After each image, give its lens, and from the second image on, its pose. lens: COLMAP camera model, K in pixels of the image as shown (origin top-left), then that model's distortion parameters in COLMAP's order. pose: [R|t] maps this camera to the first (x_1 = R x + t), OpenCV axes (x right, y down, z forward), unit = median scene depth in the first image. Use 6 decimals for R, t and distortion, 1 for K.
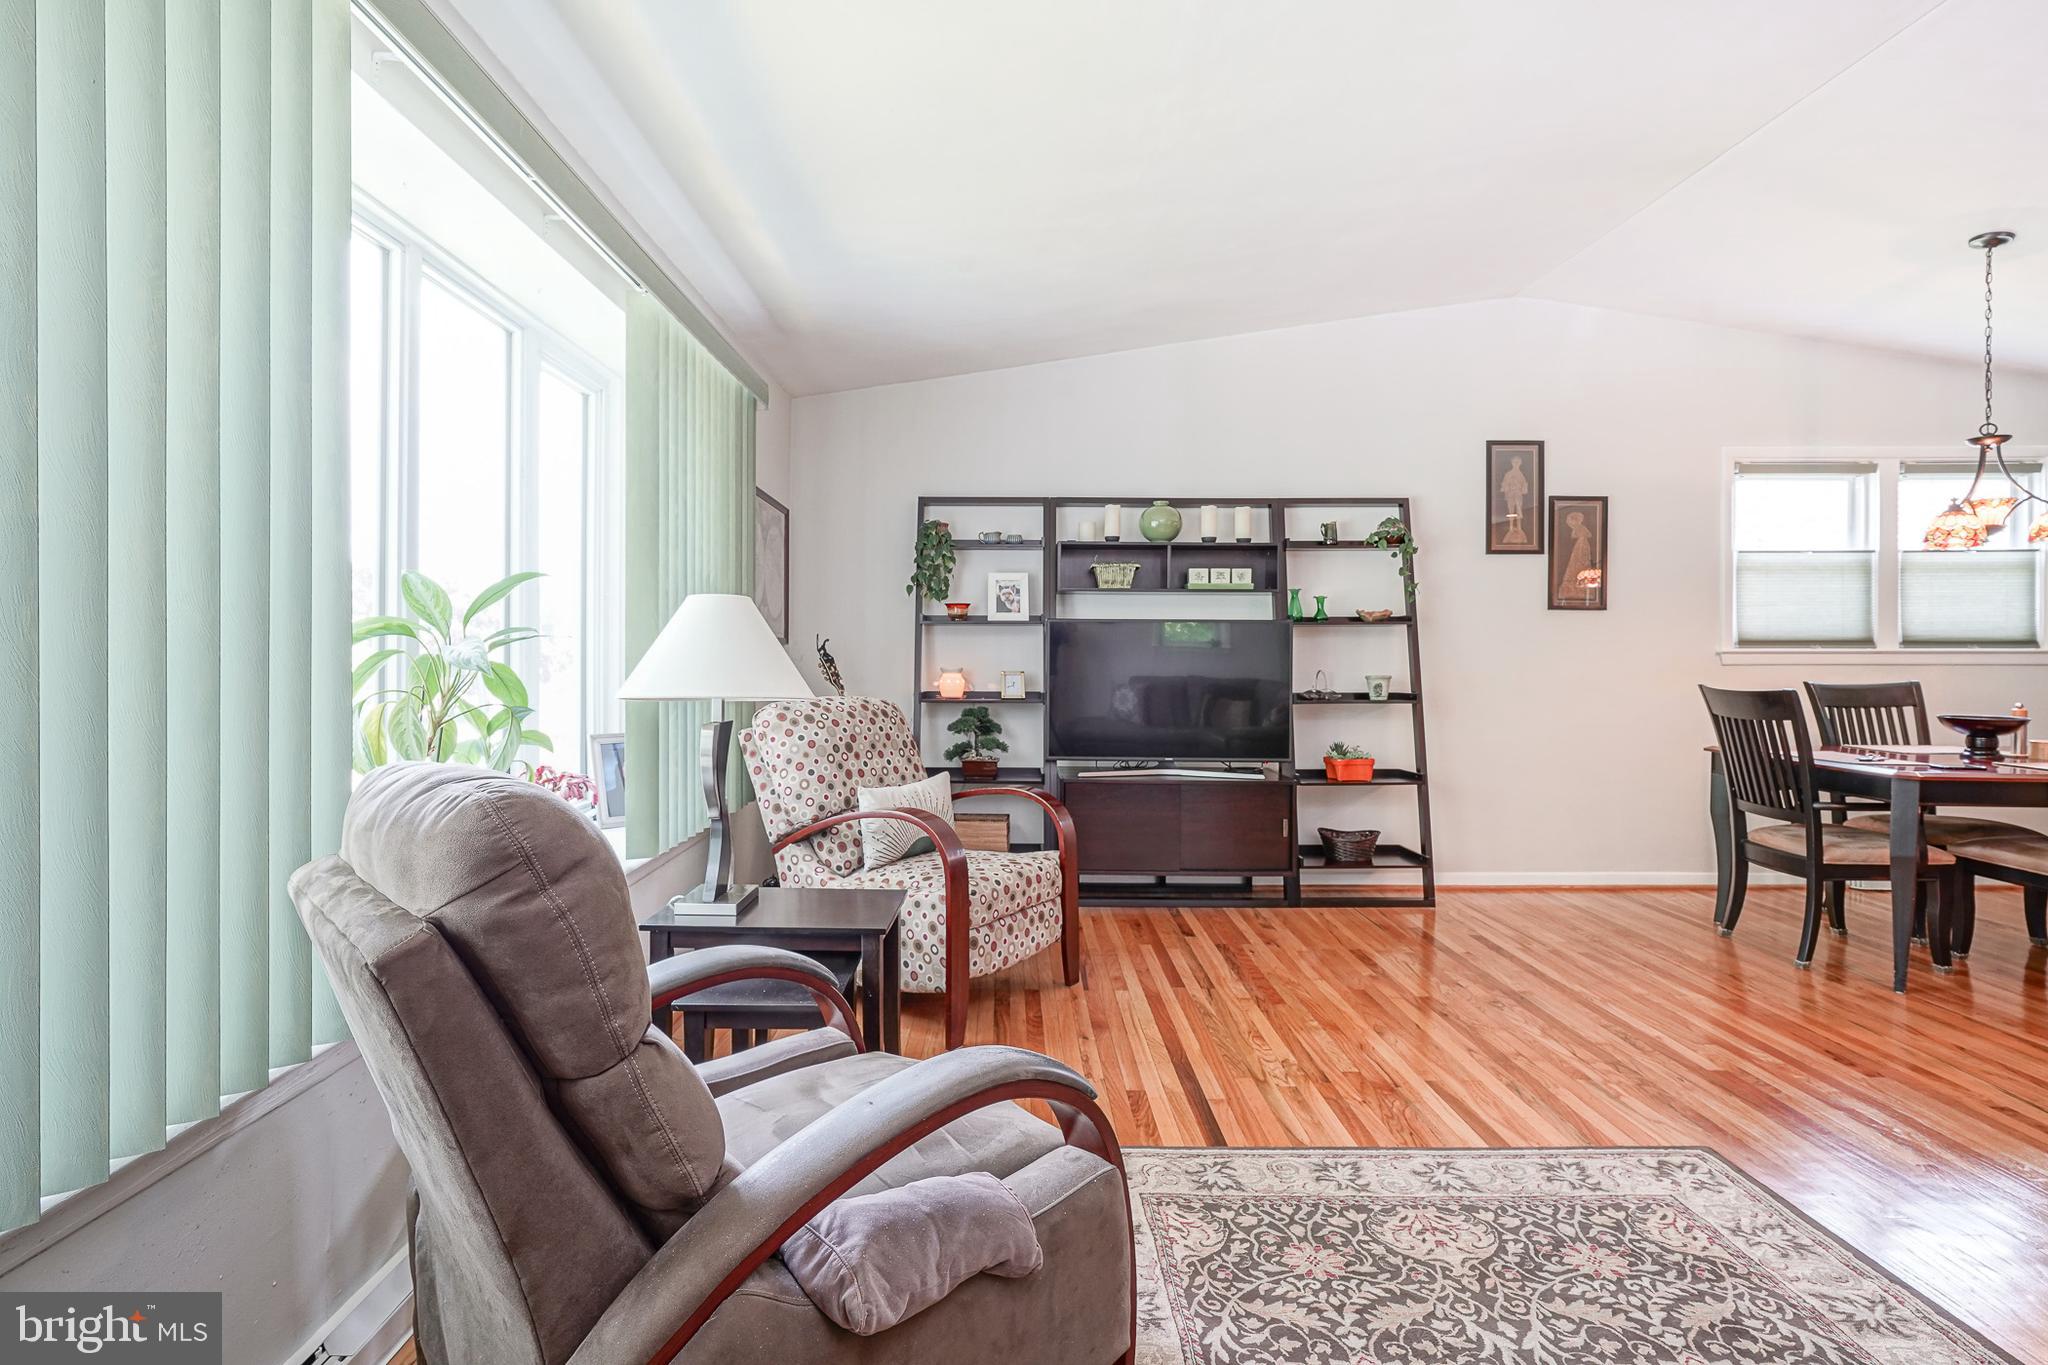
lens RADIAL K [[1032.5, 0, 993.0], [0, 1032.5, 655.8], [0, 0, 1]] dist [-0.003891, 0.001115]
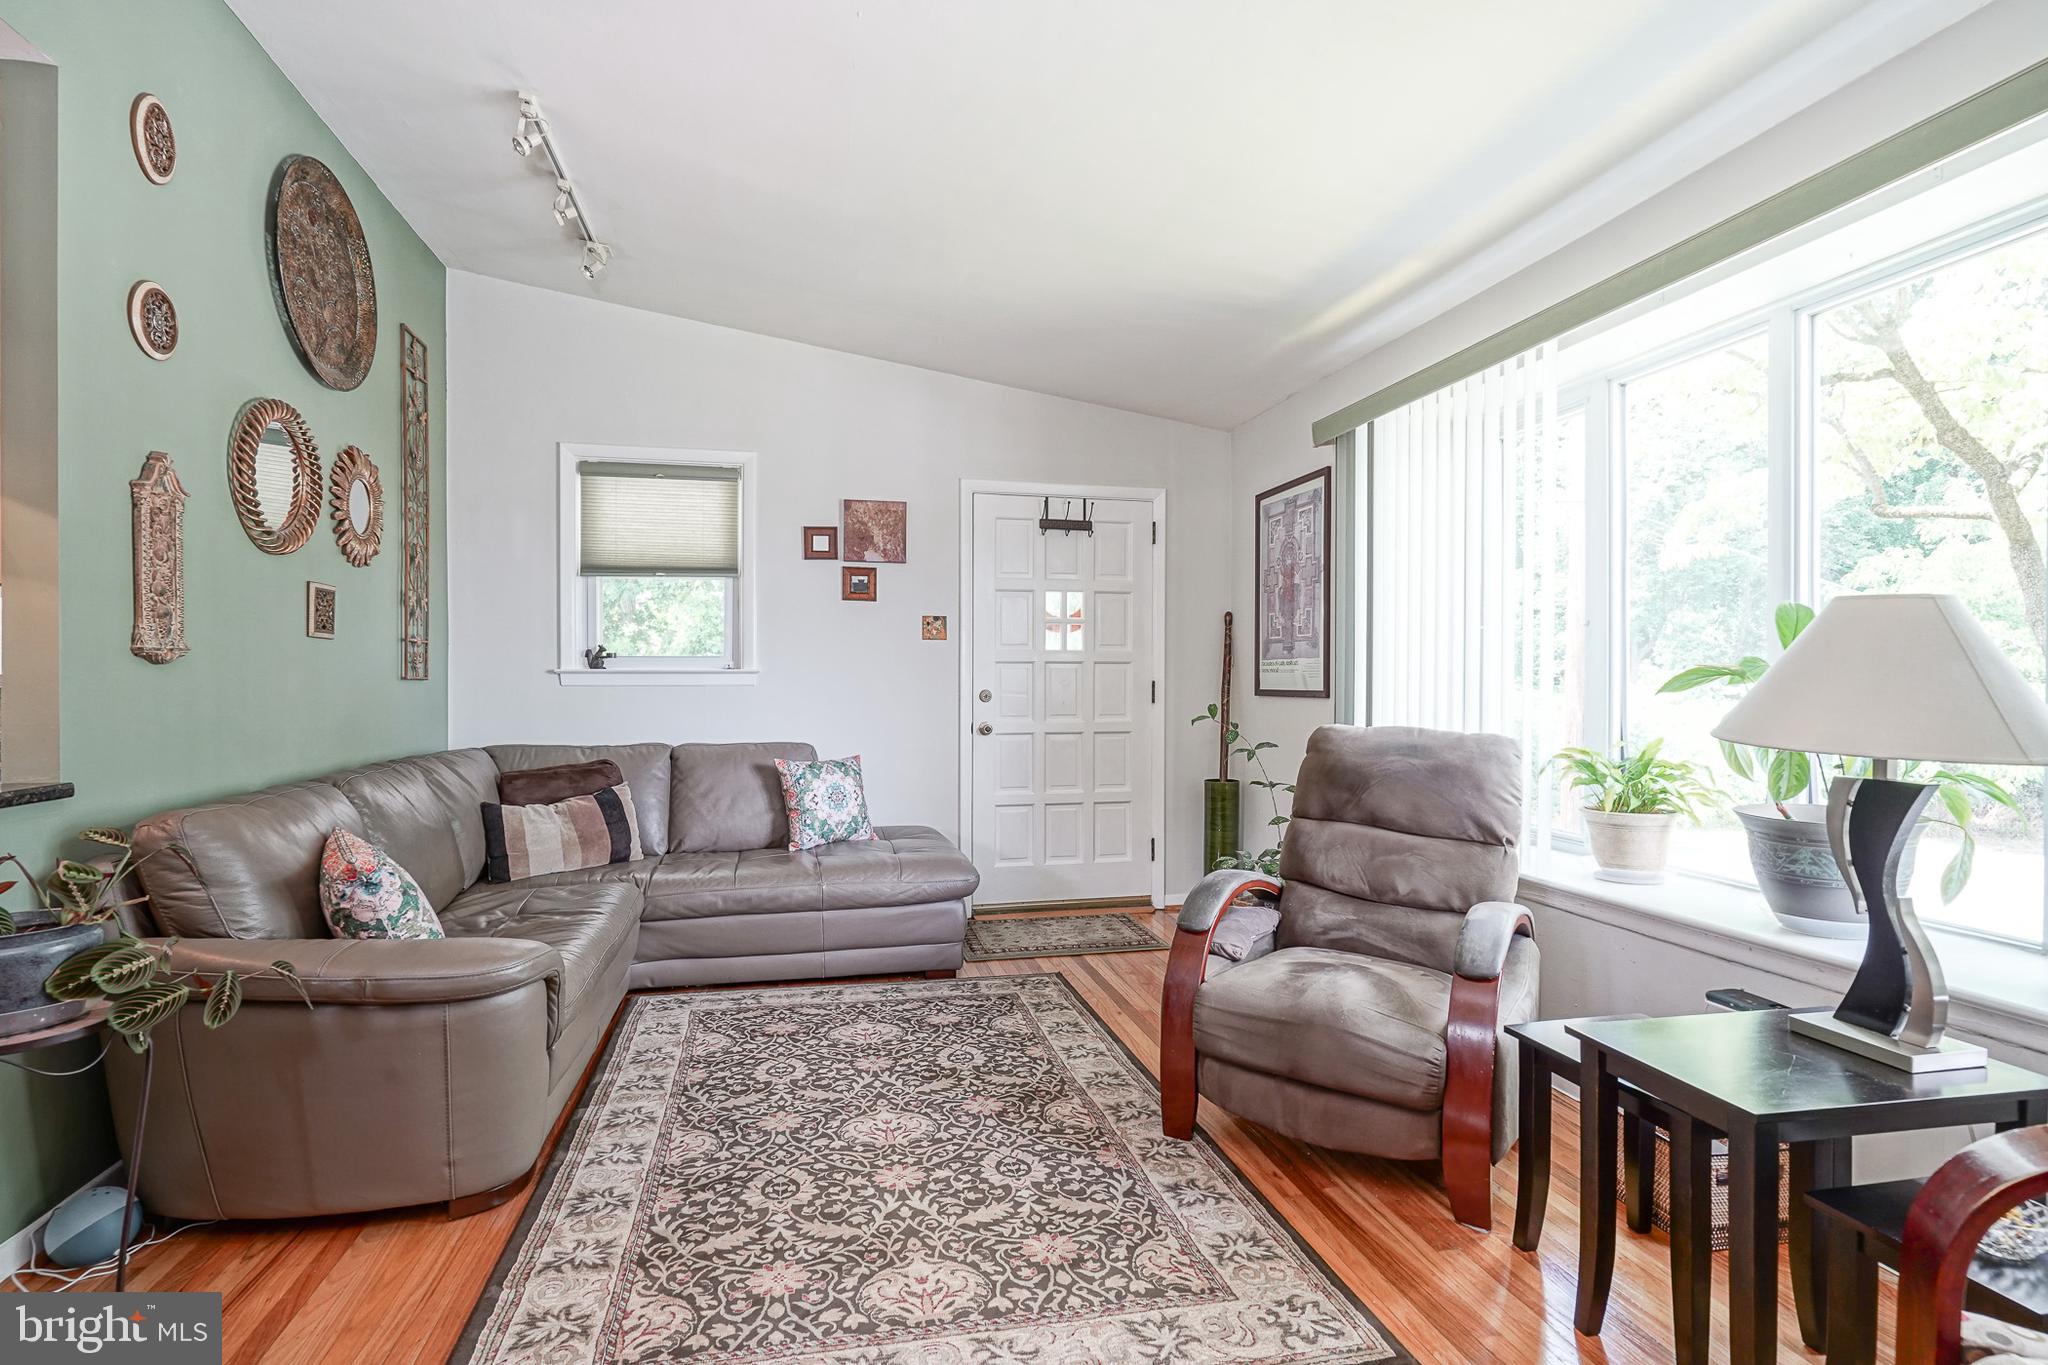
lens RADIAL K [[1008.1, 0, 1023.7], [0, 1008.1, 685.3], [0, 0, 1]] dist [-0.003673, 0.000369]
pose [[-0.973754, -0.002698, -0.227587, 0.225827], [-0.004041, 0.999977, 0.005434, 0.001177], [0.227567, 0.006211, -0.973743, 0.785605]]
